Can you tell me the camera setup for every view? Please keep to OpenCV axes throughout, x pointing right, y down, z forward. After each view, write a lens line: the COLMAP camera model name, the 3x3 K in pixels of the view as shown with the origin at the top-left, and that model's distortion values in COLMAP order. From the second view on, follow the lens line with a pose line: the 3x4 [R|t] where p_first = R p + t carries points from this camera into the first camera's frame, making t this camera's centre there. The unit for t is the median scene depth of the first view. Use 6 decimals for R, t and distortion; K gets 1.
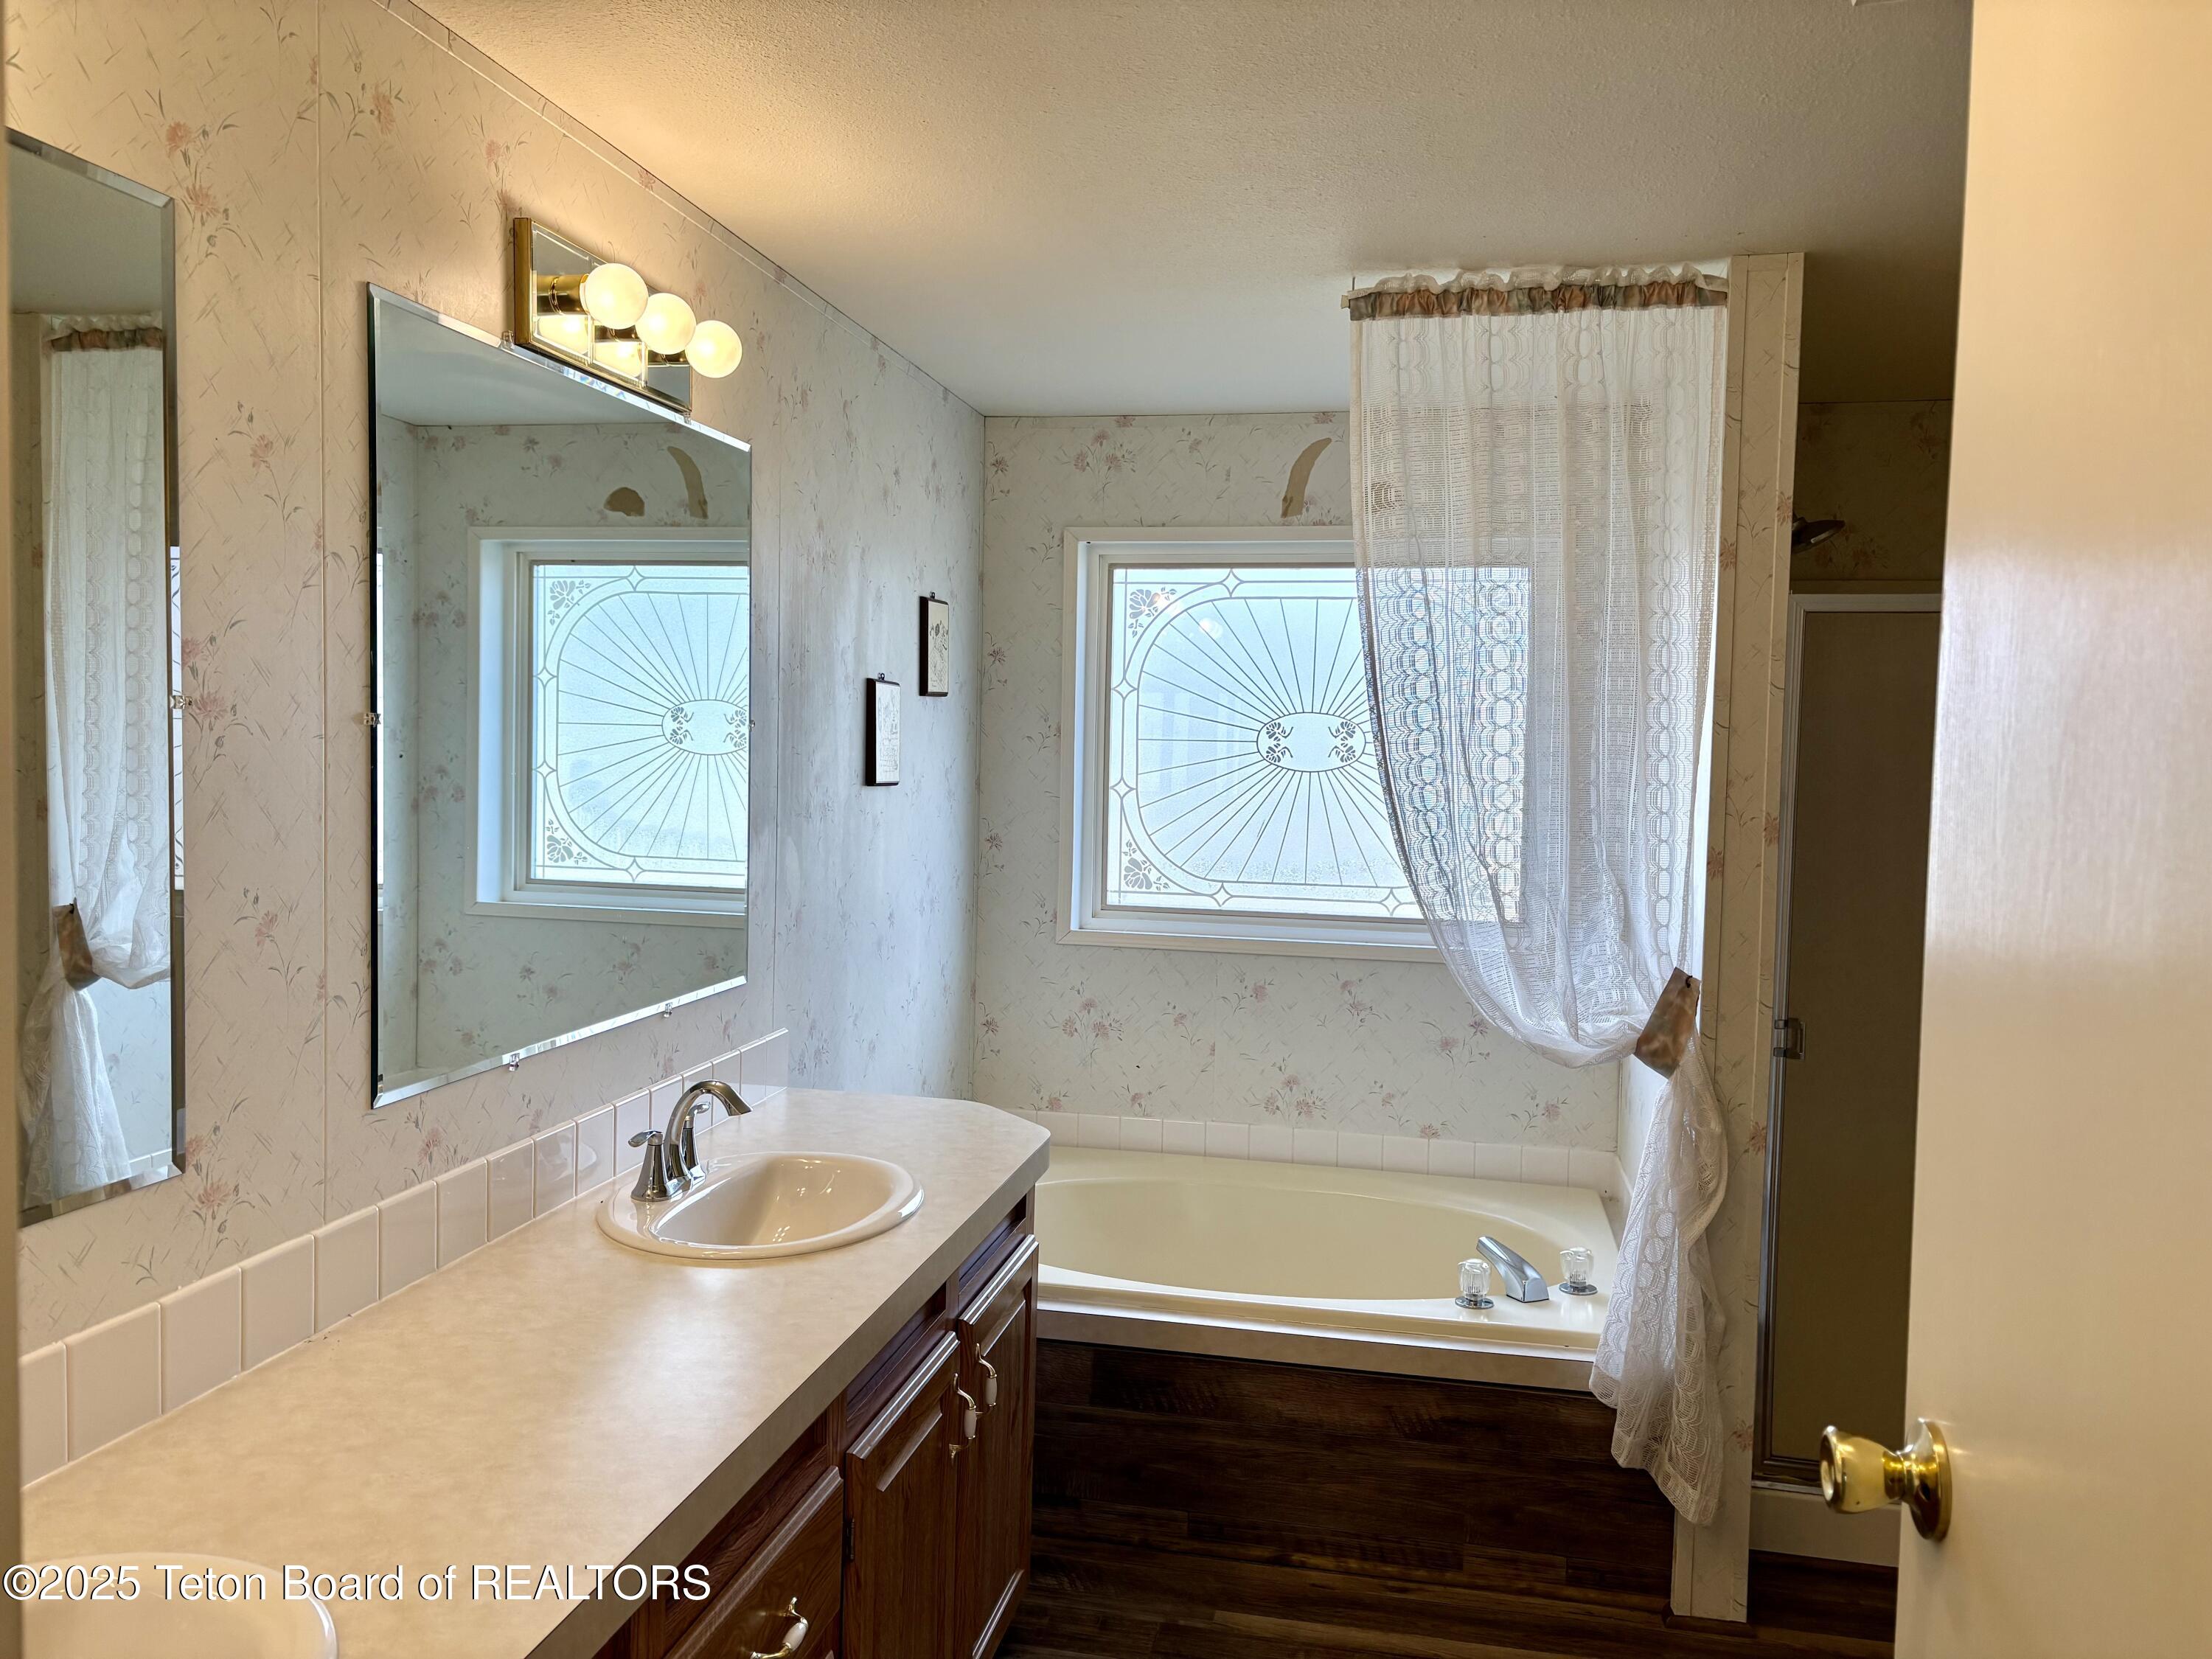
lens RADIAL K [[1684.1, 0, 1105.7], [0, 1684.1, 822.7], [0, 0, 1]] dist [0.040213, -0.011667]
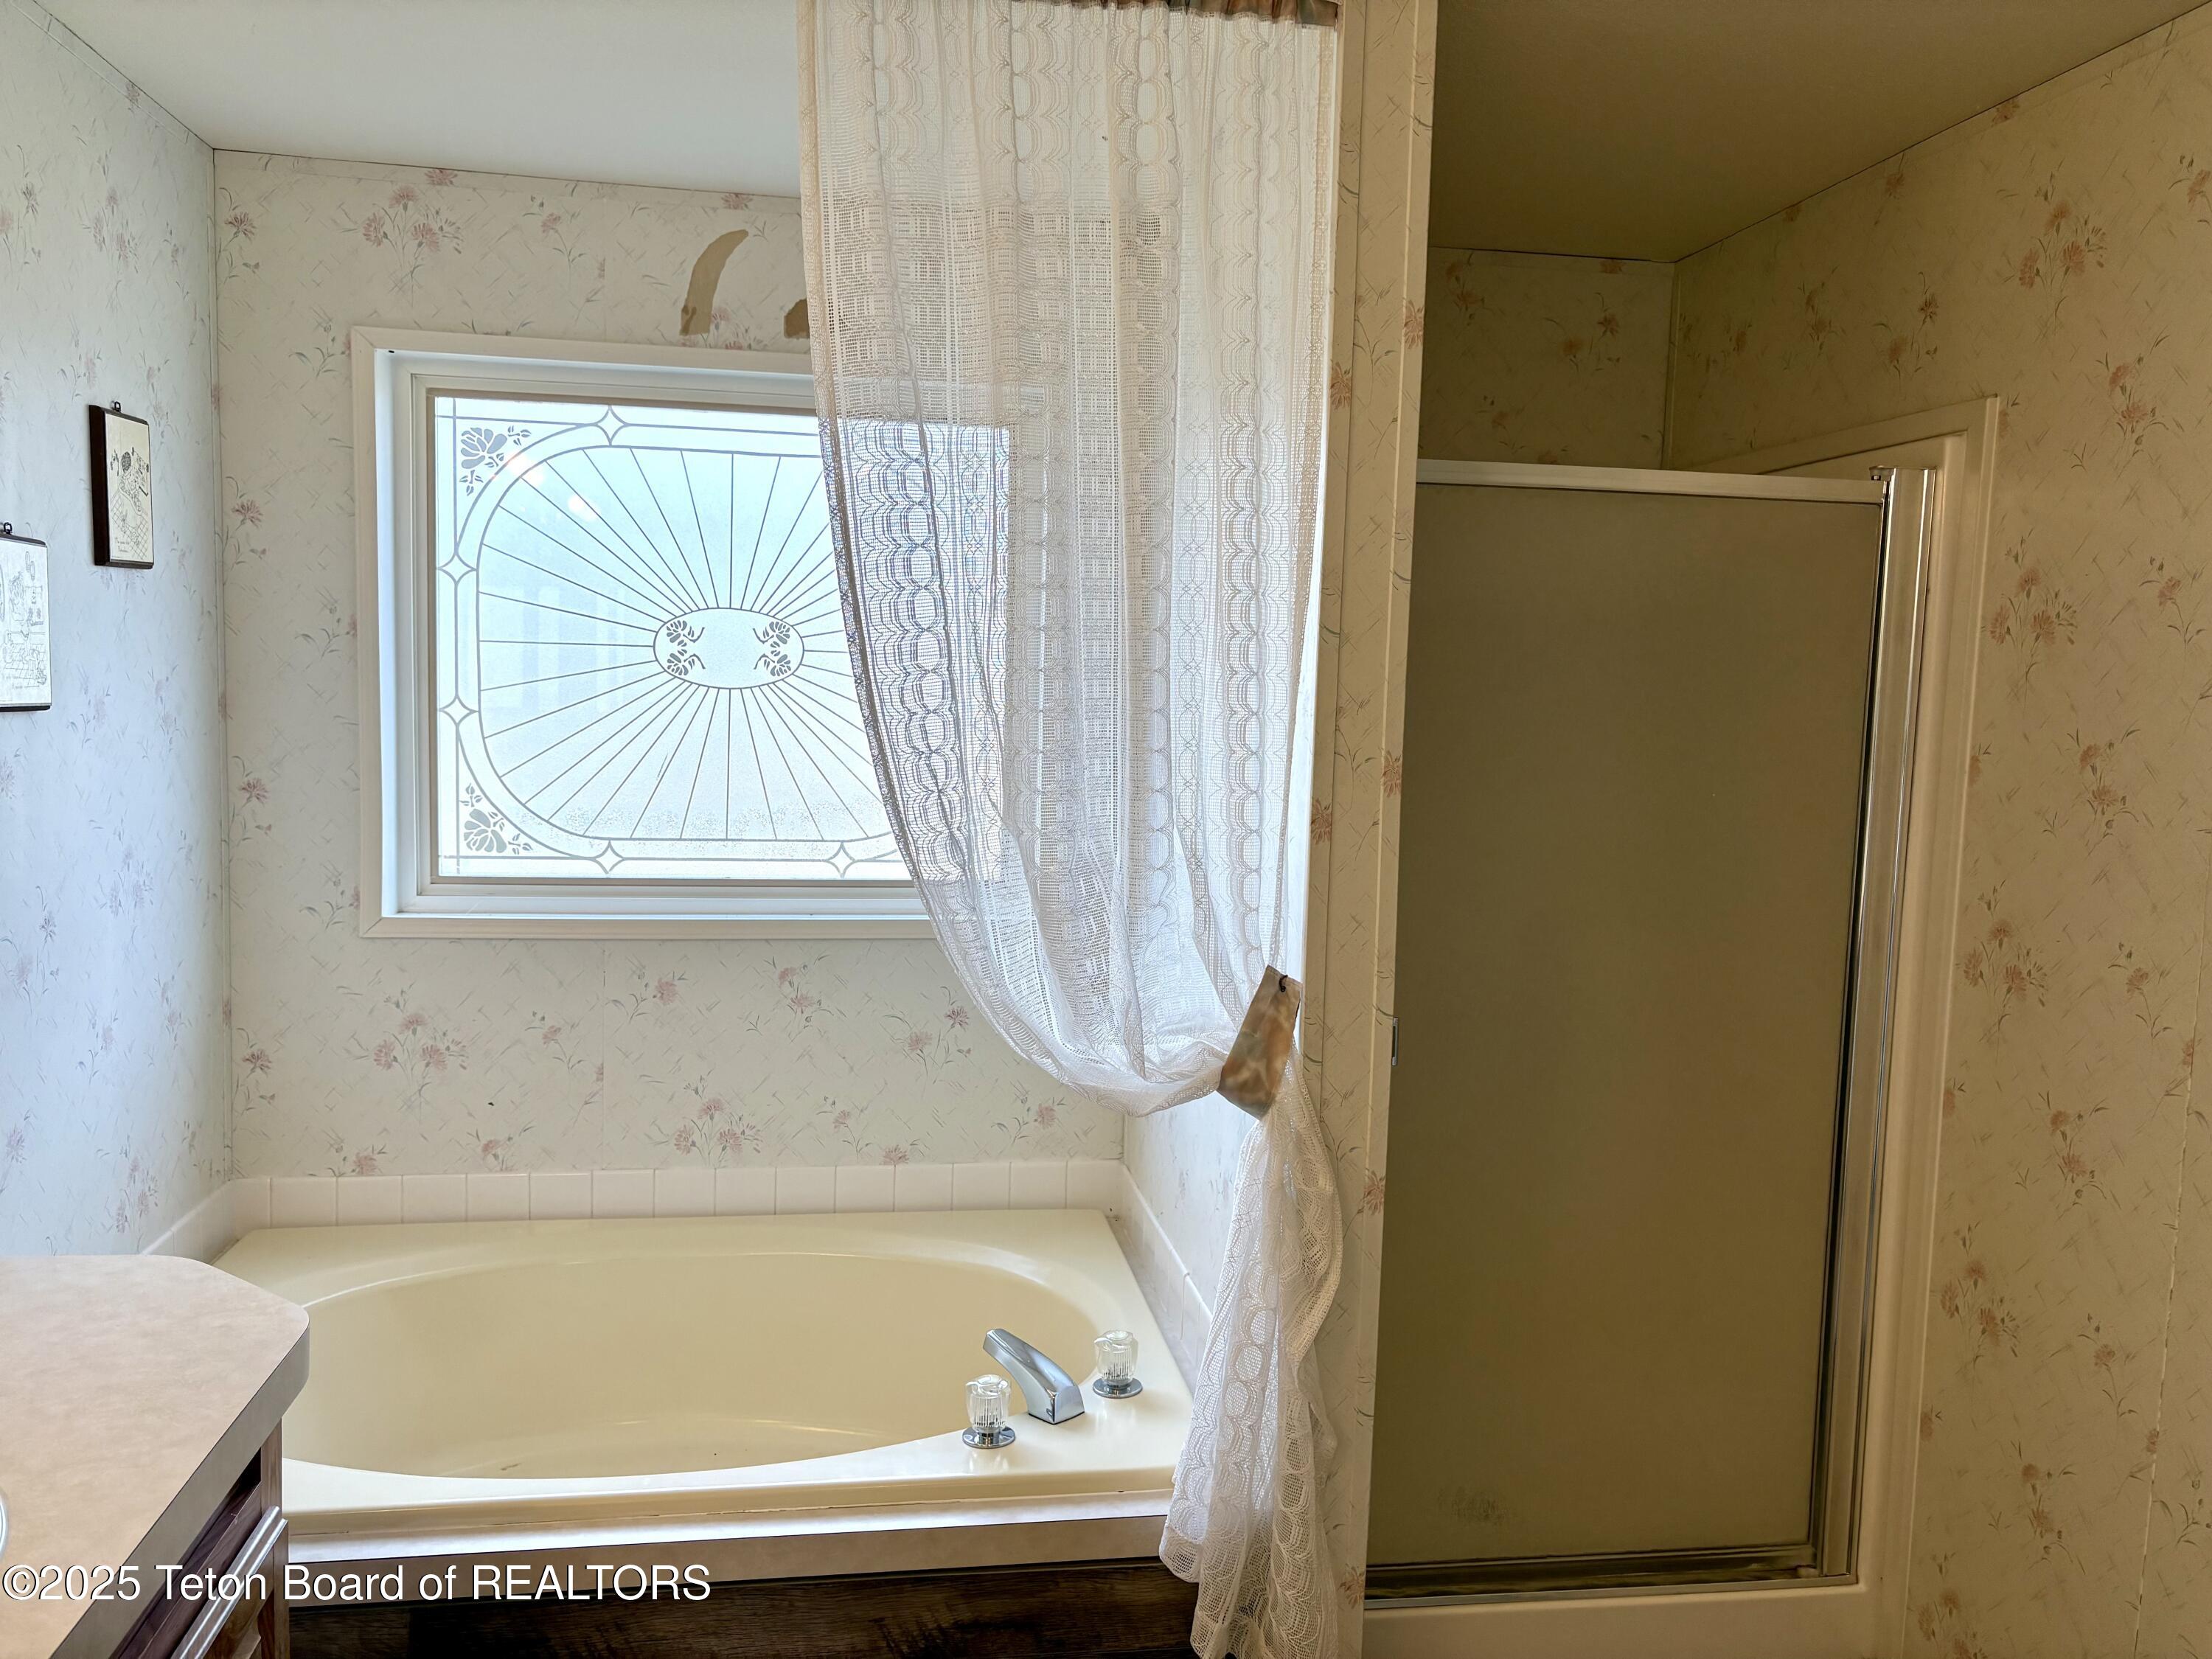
lens RADIAL K [[1684.1, 0, 1105.7], [0, 1684.1, 822.7], [0, 0, 1]] dist [0.040213, -0.011667]
pose [[0.936779, -0.026623, 0.348908, 0.020793], [0.008107, 0.998485, 0.054423, -0.013537], [-0.349828, -0.048153, 0.935575, 0.322064]]
